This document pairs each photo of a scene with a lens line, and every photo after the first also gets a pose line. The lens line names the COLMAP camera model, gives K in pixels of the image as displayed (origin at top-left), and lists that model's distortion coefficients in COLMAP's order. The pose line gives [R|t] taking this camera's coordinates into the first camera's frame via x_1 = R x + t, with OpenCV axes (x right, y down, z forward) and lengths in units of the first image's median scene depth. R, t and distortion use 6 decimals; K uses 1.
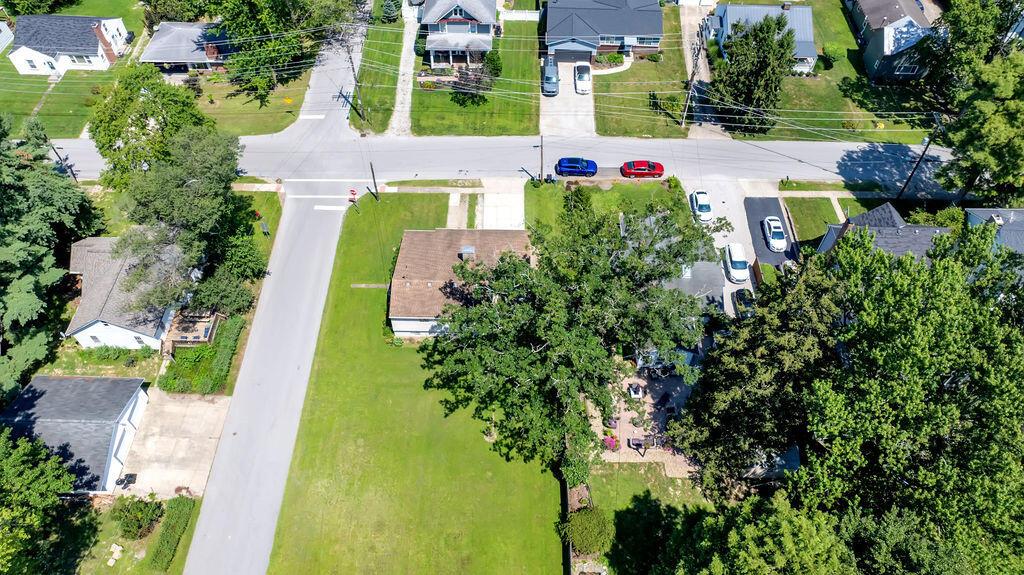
lens RADIAL K [[720.2, 0, 512.0], [0, 720.2, 287.5], [0, 0, 1]] dist [-0.019381, 0.002751]
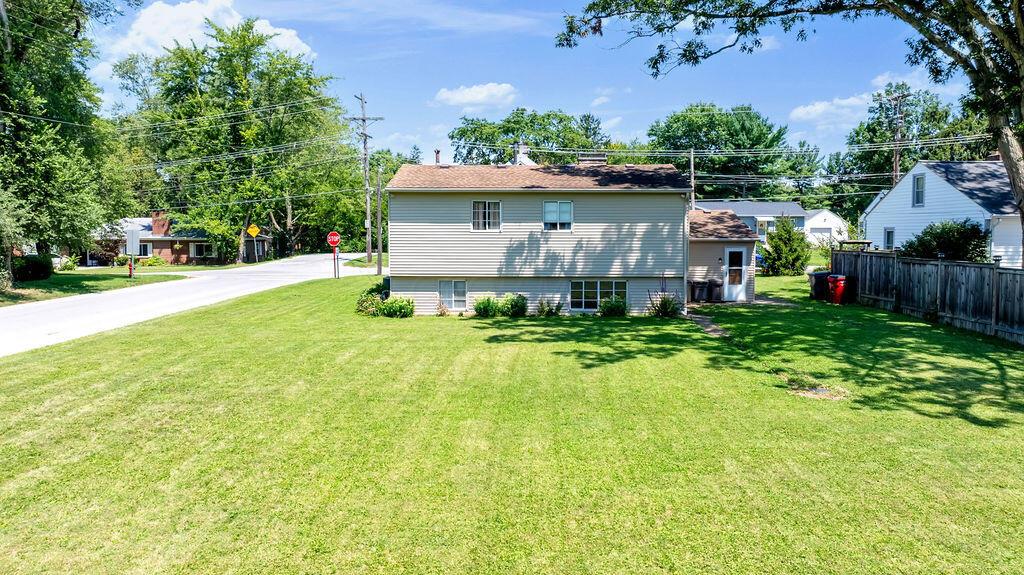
lens RADIAL K [[735.4, 0, 513.4], [0, 735.4, 266.3], [0, 0, 1]] dist [-0.021496, 0.000063]
pose [[0.999944, -0.010427, -0.001902, -0.090677], [0.005318, 0.648835, -0.760910, 0.264525], [0.009168, 0.760857, 0.648854, 0.654672]]
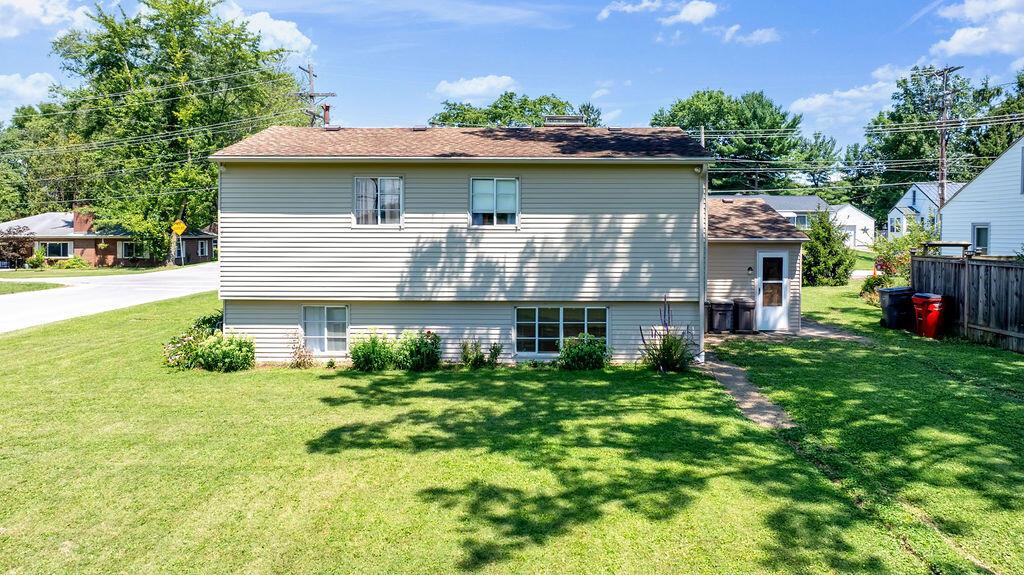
lens RADIAL K [[736.7, 0, 528.7], [0, 736.7, 237.0], [0, 0, 1]] dist [-0.018909, -0.000258]
pose [[0.999890, -0.009313, 0.011577, -0.067980], [0.014857, 0.620176, -0.784322, 0.179088], [0.000125, 0.784408, 0.620245, 0.721730]]
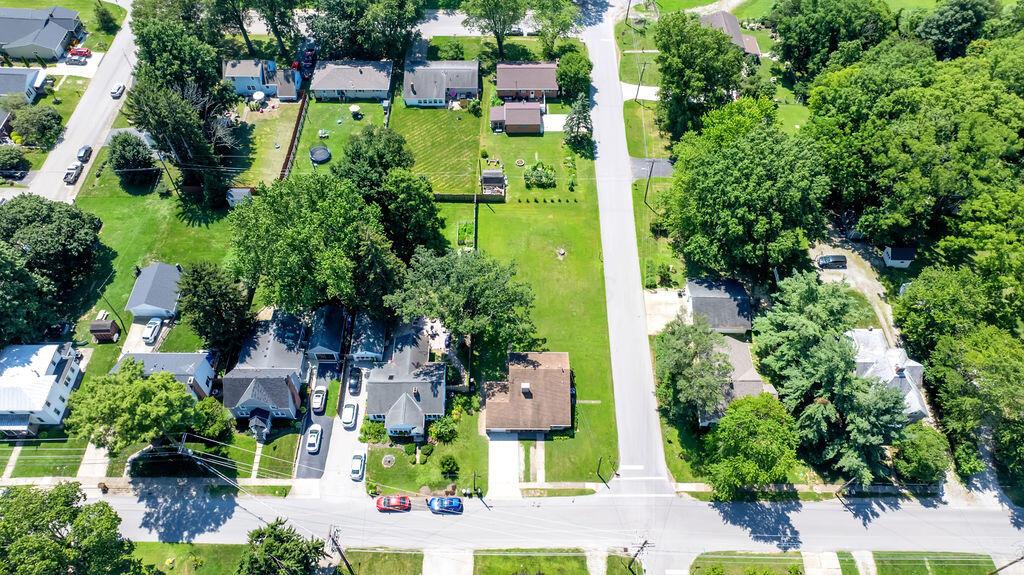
lens RADIAL K [[720.2, 0, 512.0], [0, 720.2, 287.5], [0, 0, 1]] dist [-0.019381, 0.002751]
pose [[-0.999802, -0.004096, -0.019456, 0.001134], [-0.017522, -0.280955, 0.959561, -1.292394], [-0.009396, 0.959712, 0.280828, 0.289931]]
